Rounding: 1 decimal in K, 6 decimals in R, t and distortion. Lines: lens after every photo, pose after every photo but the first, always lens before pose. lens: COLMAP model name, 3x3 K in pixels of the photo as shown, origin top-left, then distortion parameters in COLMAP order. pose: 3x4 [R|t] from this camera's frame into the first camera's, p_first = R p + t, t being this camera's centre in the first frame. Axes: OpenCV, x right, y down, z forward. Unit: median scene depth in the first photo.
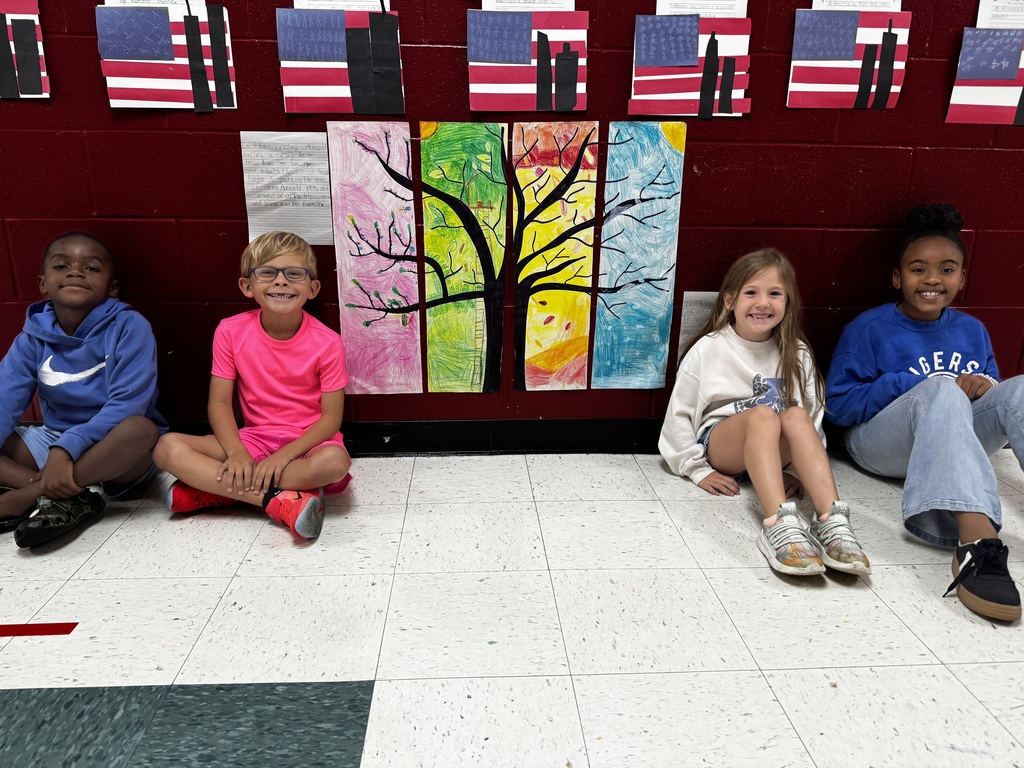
lens RADIAL K [[726.1, 0, 513.4], [0, 726.1, 396.9], [0, 0, 1]] dist [0.012444, -0.020725]
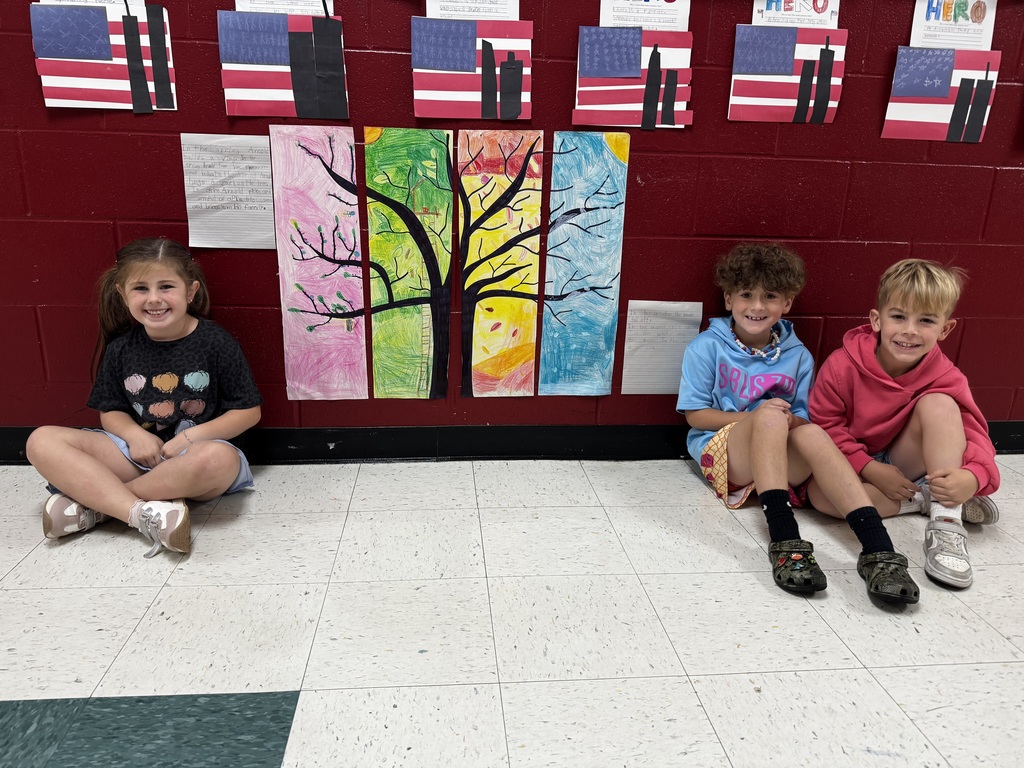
lens RADIAL K [[726.1, 0, 514.9], [0, 726.1, 395.3], [0, 0, 1]] dist [0.012444, -0.020725]
pose [[0.999119, 0.004620, 0.041723, 0.038613], [-0.004281, 0.999957, -0.008208, -0.003332], [-0.041759, 0.008022, 0.999096, -0.002233]]
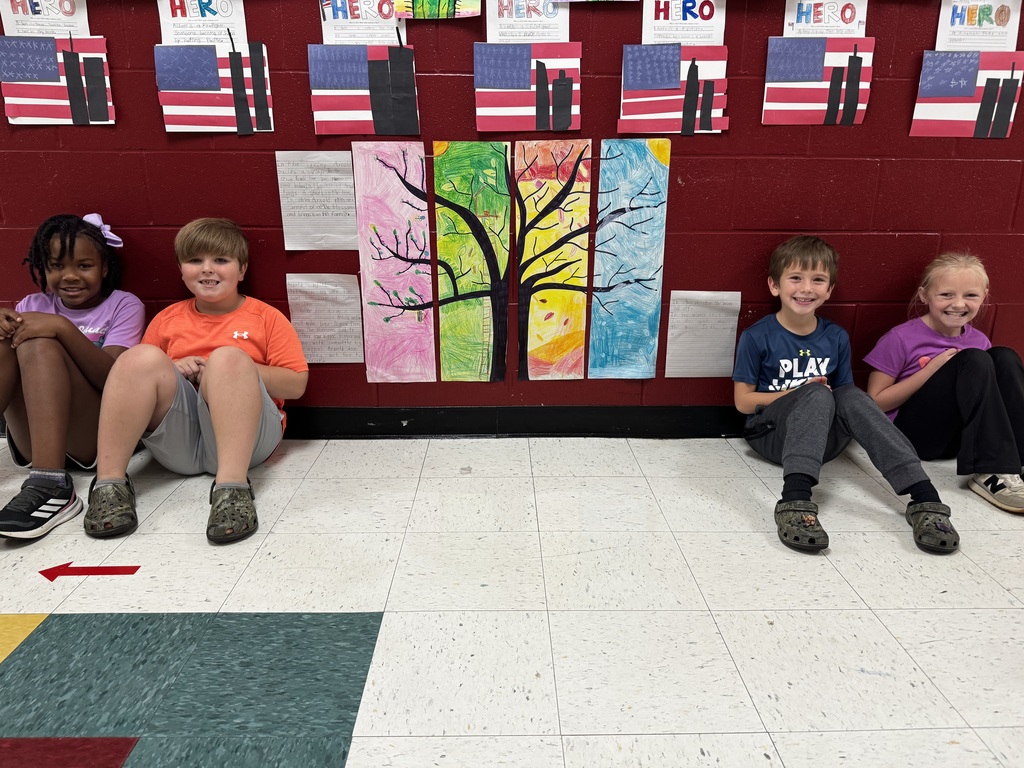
lens RADIAL K [[726.1, 0, 518.9], [0, 726.1, 398.2], [0, 0, 1]] dist [0.012444, -0.020725]
pose [[0.999196, 0.003947, -0.039897, 0.053210], [-0.004017, 0.999991, -0.001688, 0.024454], [0.039890, 0.001847, 0.999202, -0.129725]]
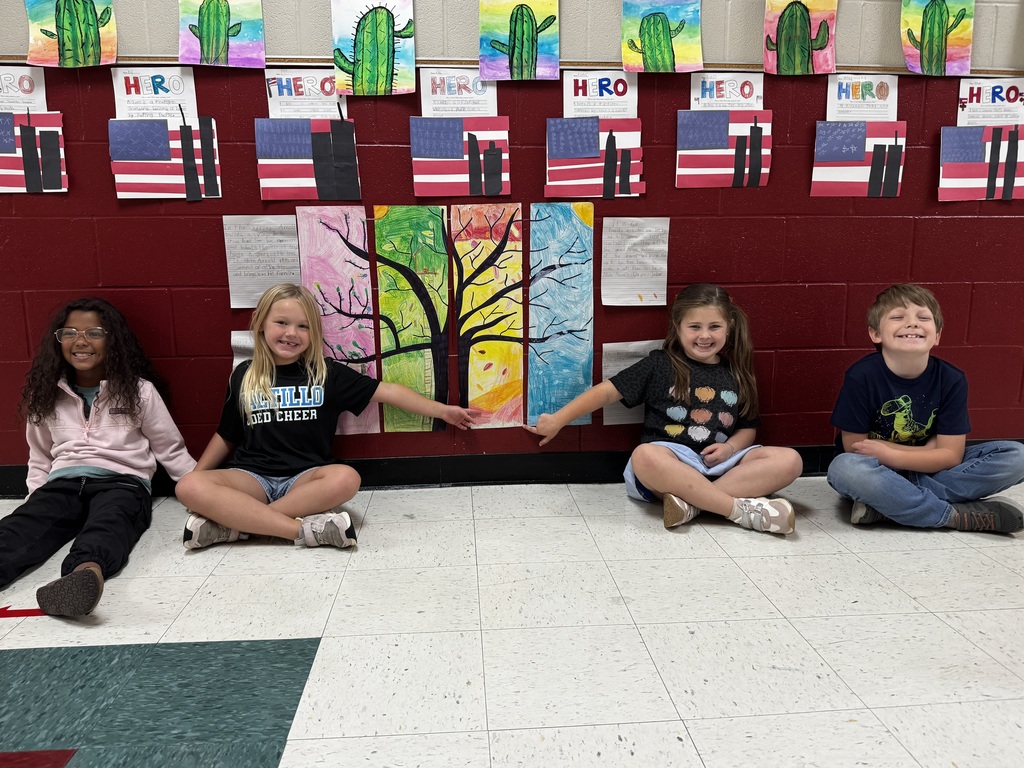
lens RADIAL K [[753.1, 0, 517.3], [0, 753.1, 398.7], [0, 0, 1]] dist [0.031690, -0.044113]
pose [[0.999680, -0.023379, 0.009640, 0.093479], [0.024332, 0.993094, -0.114767, 0.094633], [-0.006891, 0.114965, 0.993346, -0.221026]]
